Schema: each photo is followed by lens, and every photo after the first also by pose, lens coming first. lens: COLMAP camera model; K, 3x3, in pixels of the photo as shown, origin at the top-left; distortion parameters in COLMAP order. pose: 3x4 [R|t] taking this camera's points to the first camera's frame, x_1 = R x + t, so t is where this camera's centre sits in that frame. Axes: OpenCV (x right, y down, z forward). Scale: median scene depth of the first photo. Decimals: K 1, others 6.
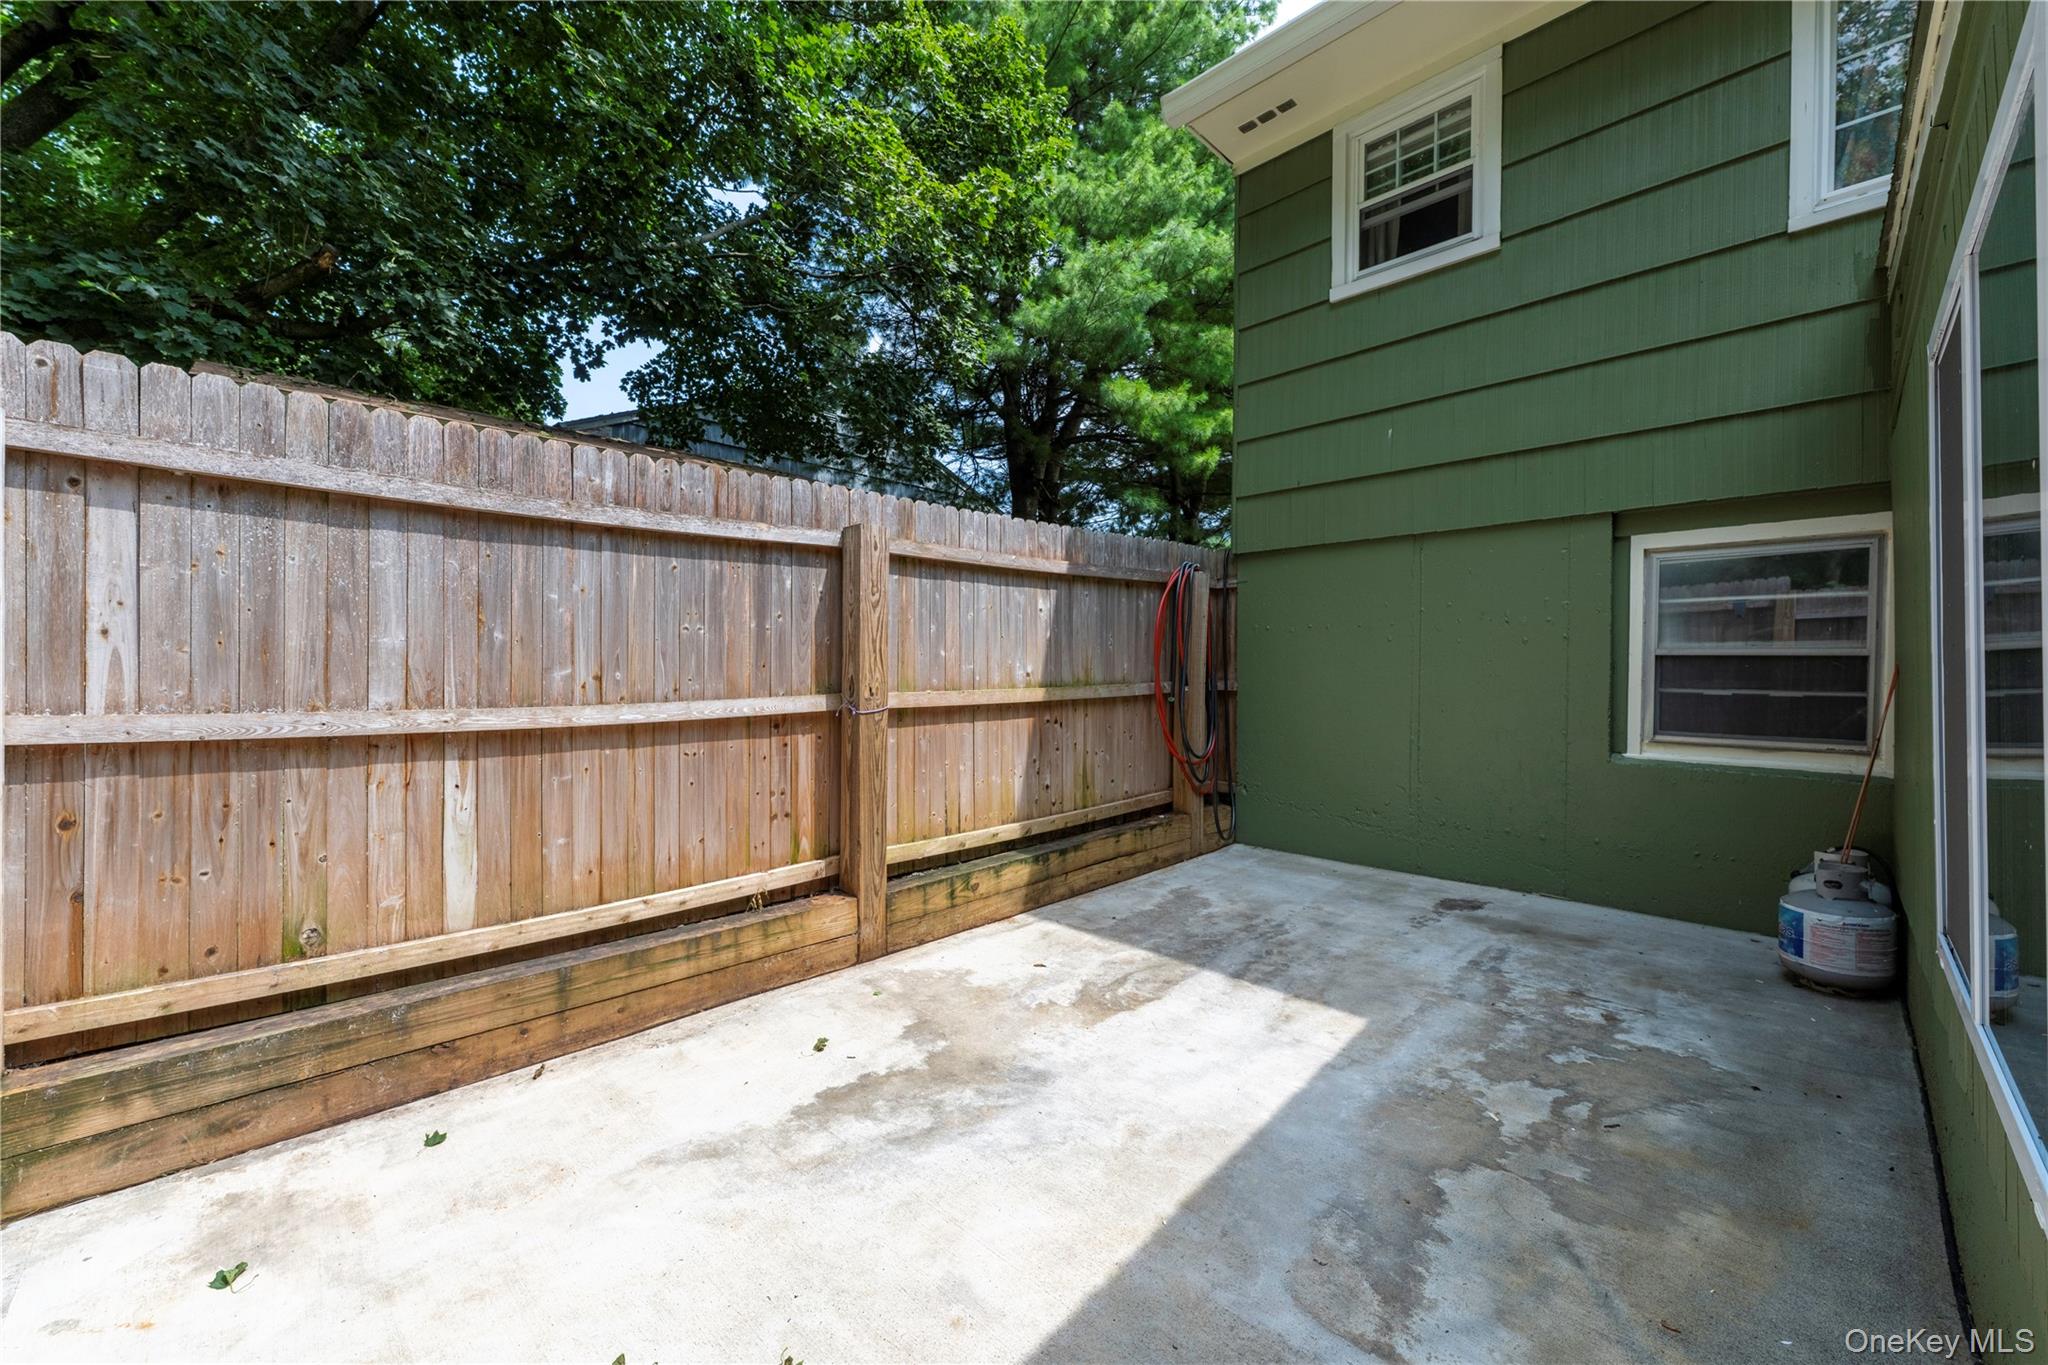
lens RADIAL K [[814.3, 0, 1024.0], [0, 814.3, 682.5], [0, 0, 1]] dist [-0.000289, -0.000292]
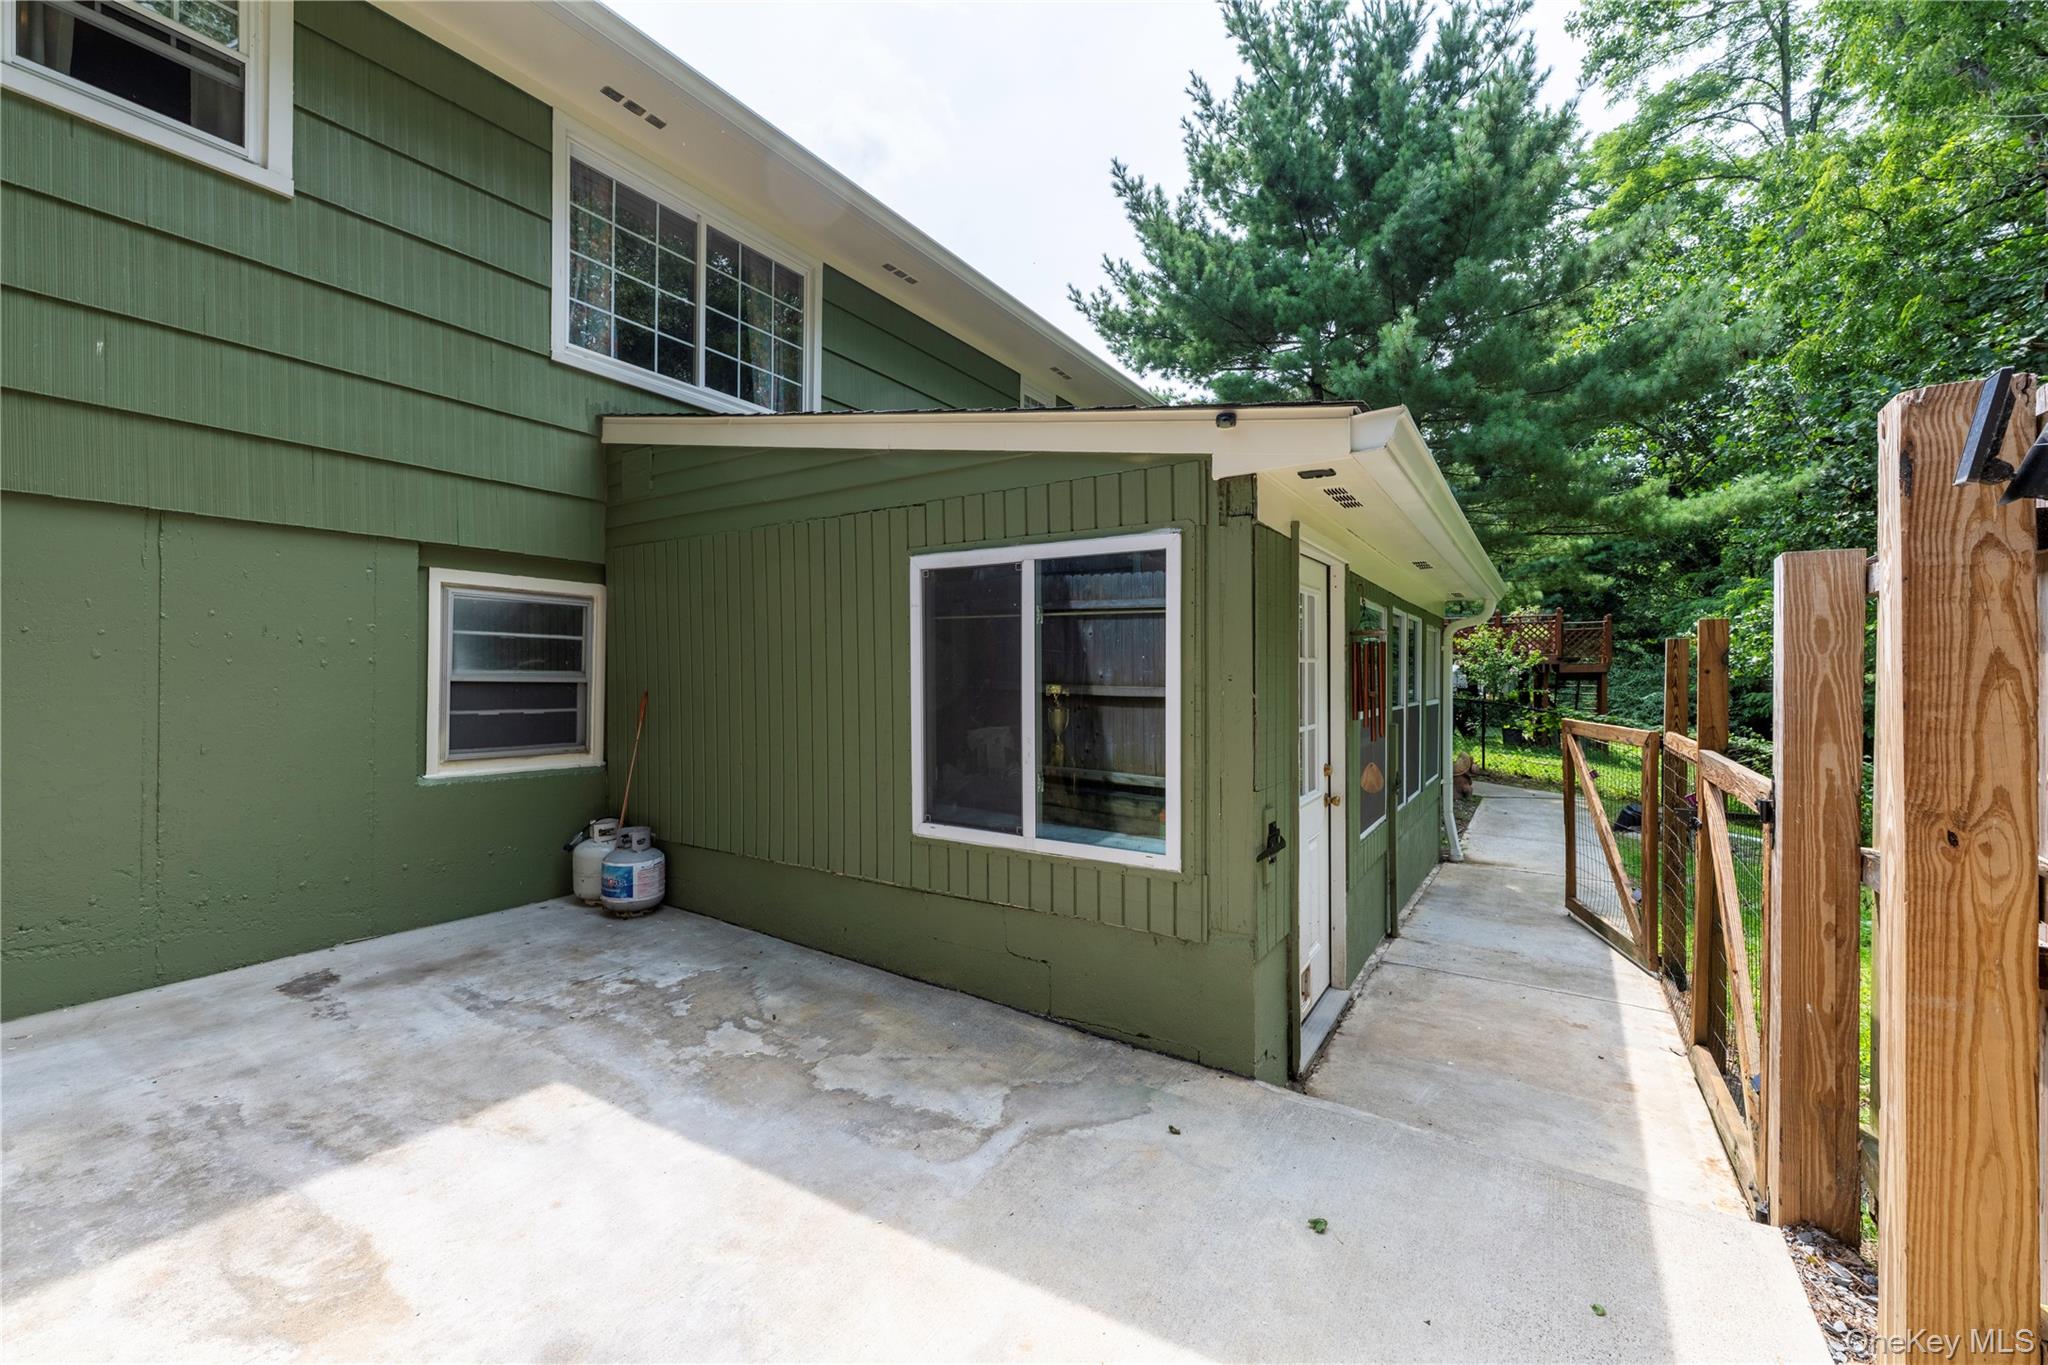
lens RADIAL K [[814.3, 0, 1024.0], [0, 814.3, 682.5], [0, 0, 1]] dist [-0.000289, -0.000292]
pose [[-0.227010, -0.016029, 0.973761, -0.547886], [0.003989, 0.999841, 0.017388, -0.057689], [-0.973884, 0.007832, -0.226910, 0.604763]]
